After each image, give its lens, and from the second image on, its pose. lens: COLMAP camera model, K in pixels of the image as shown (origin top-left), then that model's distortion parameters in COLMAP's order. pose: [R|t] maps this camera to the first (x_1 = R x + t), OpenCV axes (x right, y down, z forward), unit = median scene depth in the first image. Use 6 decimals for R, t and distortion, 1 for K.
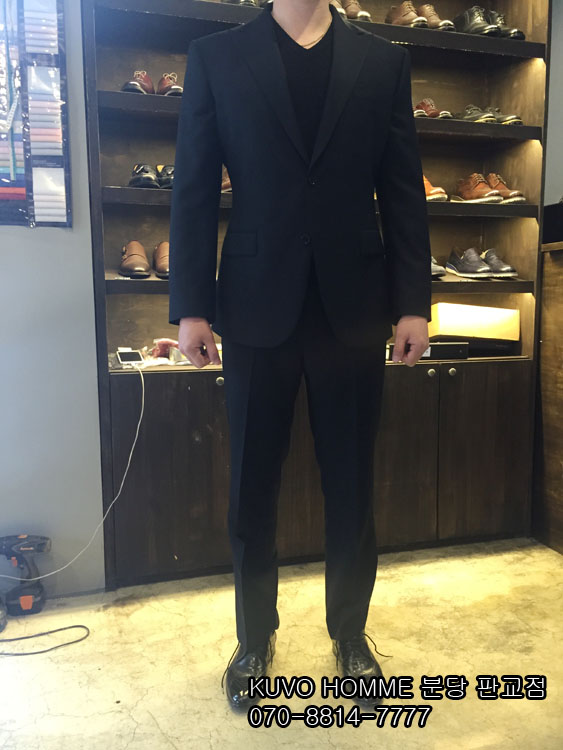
lens RADIAL K [[638.1, 0, 281.5], [0, 638.1, 375.0], [0, 0, 1]] dist [0.074977, -0.114846]
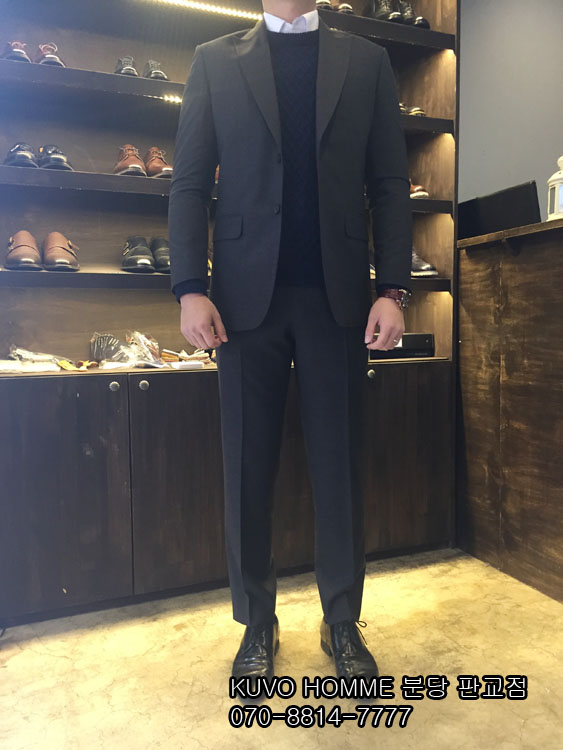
lens RADIAL K [[638.1, 0, 281.5], [0, 638.1, 375.0], [0, 0, 1]] dist [0.074977, -0.114846]
pose [[0.993726, -0.018186, 0.110355, 0.035988], [0.022231, 0.999121, -0.035532, 0.029810], [-0.109612, 0.037763, 0.993257, 0.089700]]
